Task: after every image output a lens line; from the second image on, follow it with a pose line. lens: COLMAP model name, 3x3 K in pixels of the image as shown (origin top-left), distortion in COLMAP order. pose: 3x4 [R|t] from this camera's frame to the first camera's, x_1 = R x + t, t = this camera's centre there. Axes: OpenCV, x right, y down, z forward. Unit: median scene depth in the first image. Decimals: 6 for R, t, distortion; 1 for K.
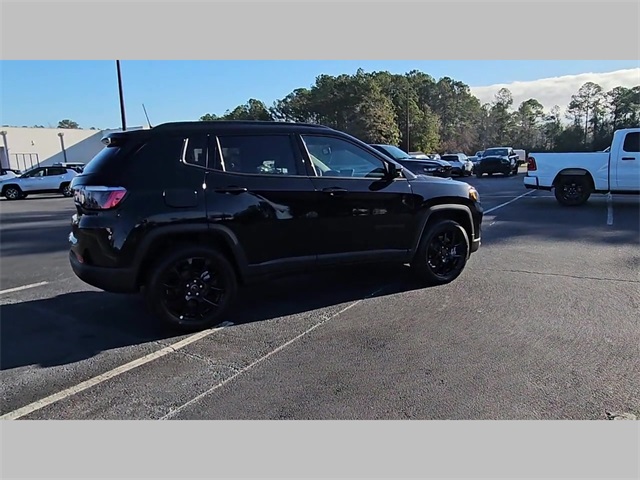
lens RADIAL K [[440.0, 0, 313.5], [0, 440.0, 248.9], [0, 0, 1]] dist [0.008461, -0.006543]
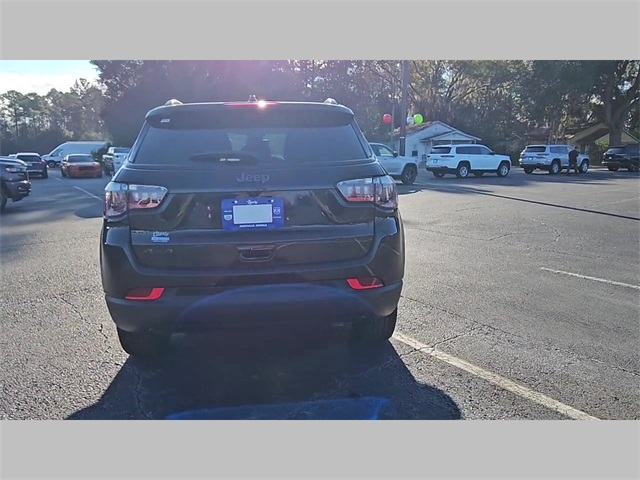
lens RADIAL K [[440.0, 0, 321.0], [0, 440.0, 241.5], [0, 0, 1]] dist [0.008461, -0.006543]
pose [[0.359340, -0.155747, 0.920118, -0.049007], [0.177638, 0.979363, 0.096401, -0.004986], [-0.916144, 0.128808, 0.379591, 0.032661]]
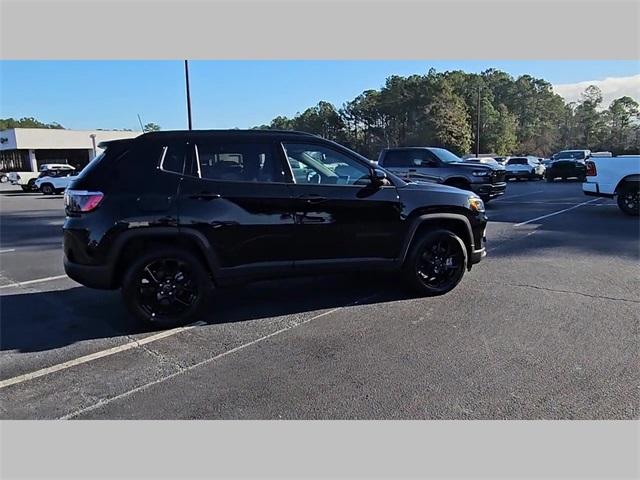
lens RADIAL K [[440.0, 0, 313.3], [0, 440.0, 246.9], [0, 0, 1]] dist [0.008461, -0.006543]
pose [[0.987534, 0.035451, -0.153364, 0.010282], [-0.036578, 0.999321, -0.004532, -0.000750], [0.153099, 0.010085, 0.988159, 0.000348]]
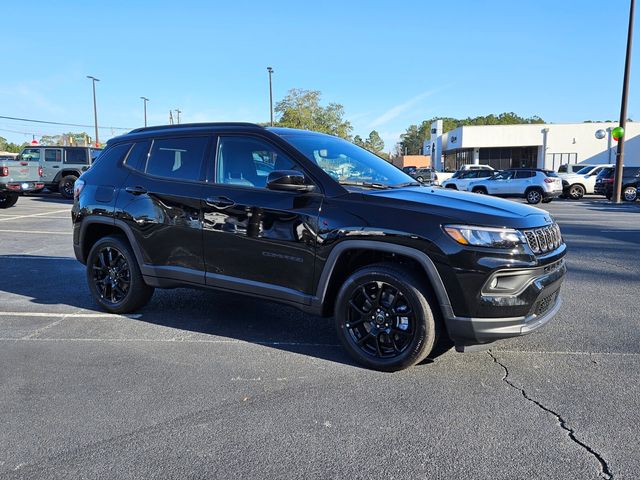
lens RADIAL K [[556.3, 0, 322.4], [0, 556.3, 250.8], [0, 0, 1]] dist [0.079187, -0.067405]
pose [[0.495115, 0.149389, -0.855888, 0.053190], [-0.184074, 0.980780, 0.064705, -0.007065], [0.849104, 0.125510, 0.513098, 0.031049]]
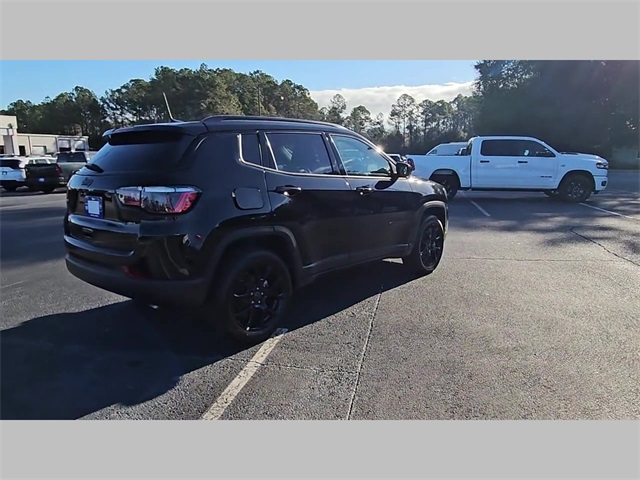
lens RADIAL K [[440.0, 0, 314.3], [0, 440.0, 244.6], [0, 0, 1]] dist [0.008461, -0.006543]
pose [[0.937657, -0.049033, 0.344087, -0.020679], [0.050681, 0.998706, 0.004208, -0.000715], [-0.343848, 0.013493, 0.938928, 0.003812]]
